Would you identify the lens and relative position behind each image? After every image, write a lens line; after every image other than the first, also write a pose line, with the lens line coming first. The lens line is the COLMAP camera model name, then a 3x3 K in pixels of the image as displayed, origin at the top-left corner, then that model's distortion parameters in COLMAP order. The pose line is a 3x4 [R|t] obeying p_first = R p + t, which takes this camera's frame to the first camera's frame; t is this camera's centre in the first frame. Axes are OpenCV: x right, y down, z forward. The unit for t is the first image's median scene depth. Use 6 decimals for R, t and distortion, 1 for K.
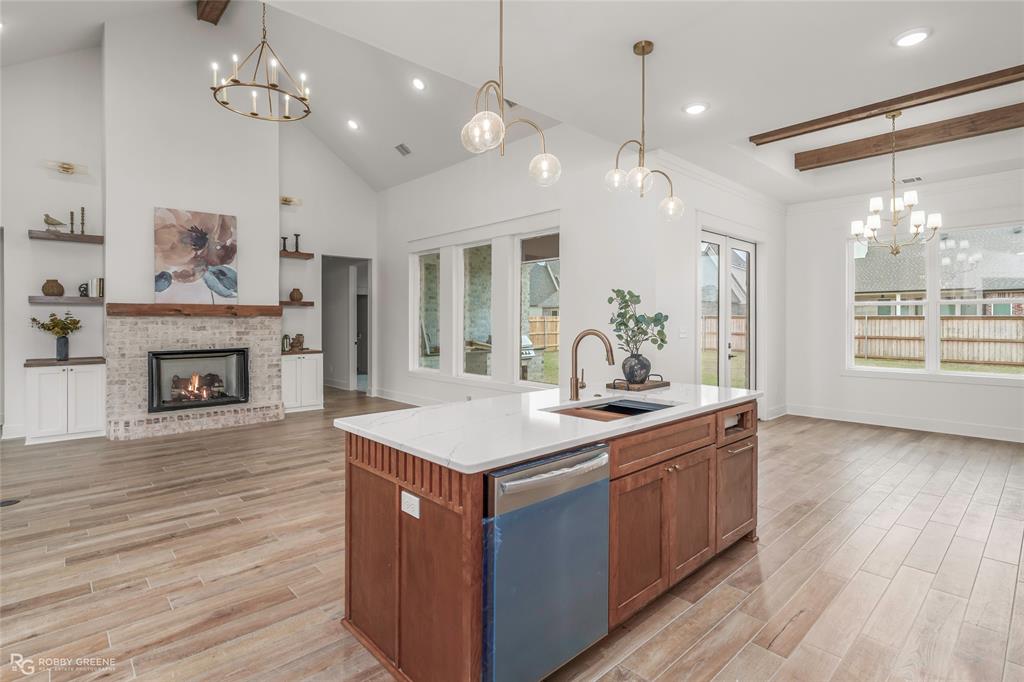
lens RADIAL K [[501.7, 0, 515.3], [0, 501.7, 320.6], [0, 0, 1]] dist [-0.000498, -0.000046]
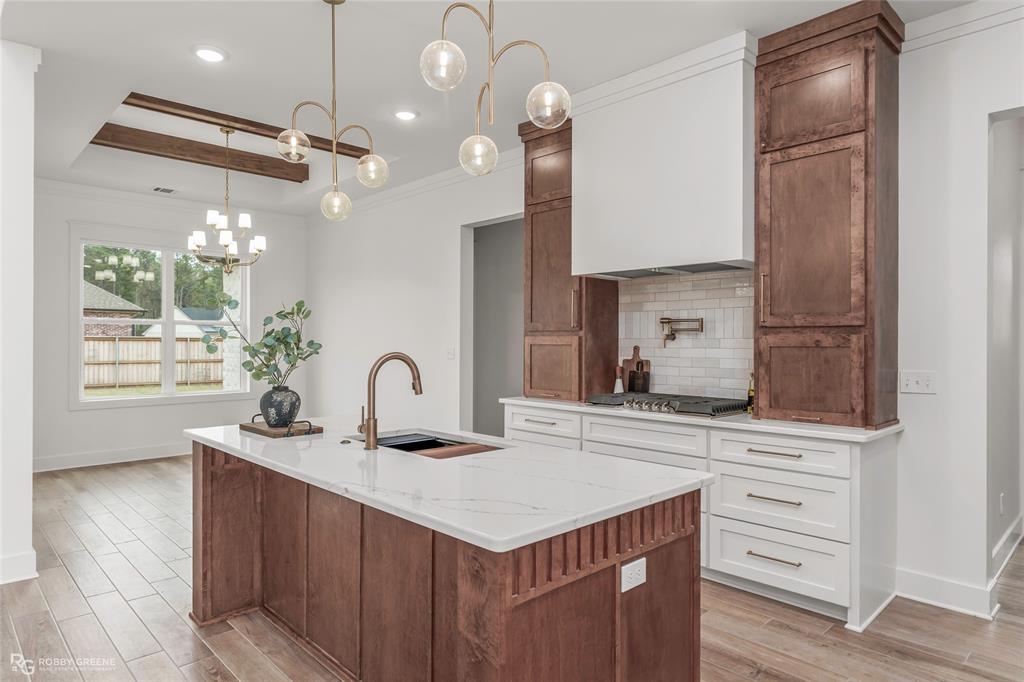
lens RADIAL K [[613.9, 0, 512.0], [0, 613.9, 341.0], [0, 0, 1]] dist [-0.000933, -0.000487]
pose [[-0.010240, -0.000952, 0.999947, -0.987998], [0.002179, 0.999997, 0.000974, -0.000994], [-0.999945, 0.002189, -0.010238, 1.012367]]
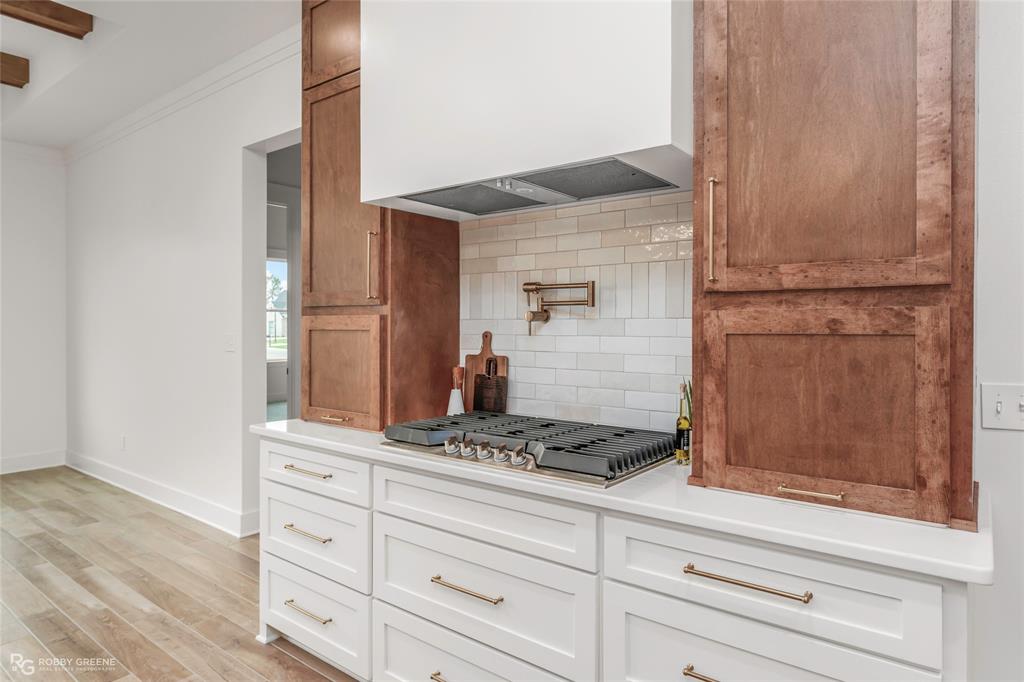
lens RADIAL K [[611.7, 0, 513.0], [0, 611.7, 327.8], [0, 0, 1]] dist [0.000337, 0.000207]
pose [[-0.152010, -0.005237, 0.988365, -0.143273], [0.003599, 0.999976, 0.005852, 0.003503], [-0.988372, 0.004446, -0.151988, 0.712828]]
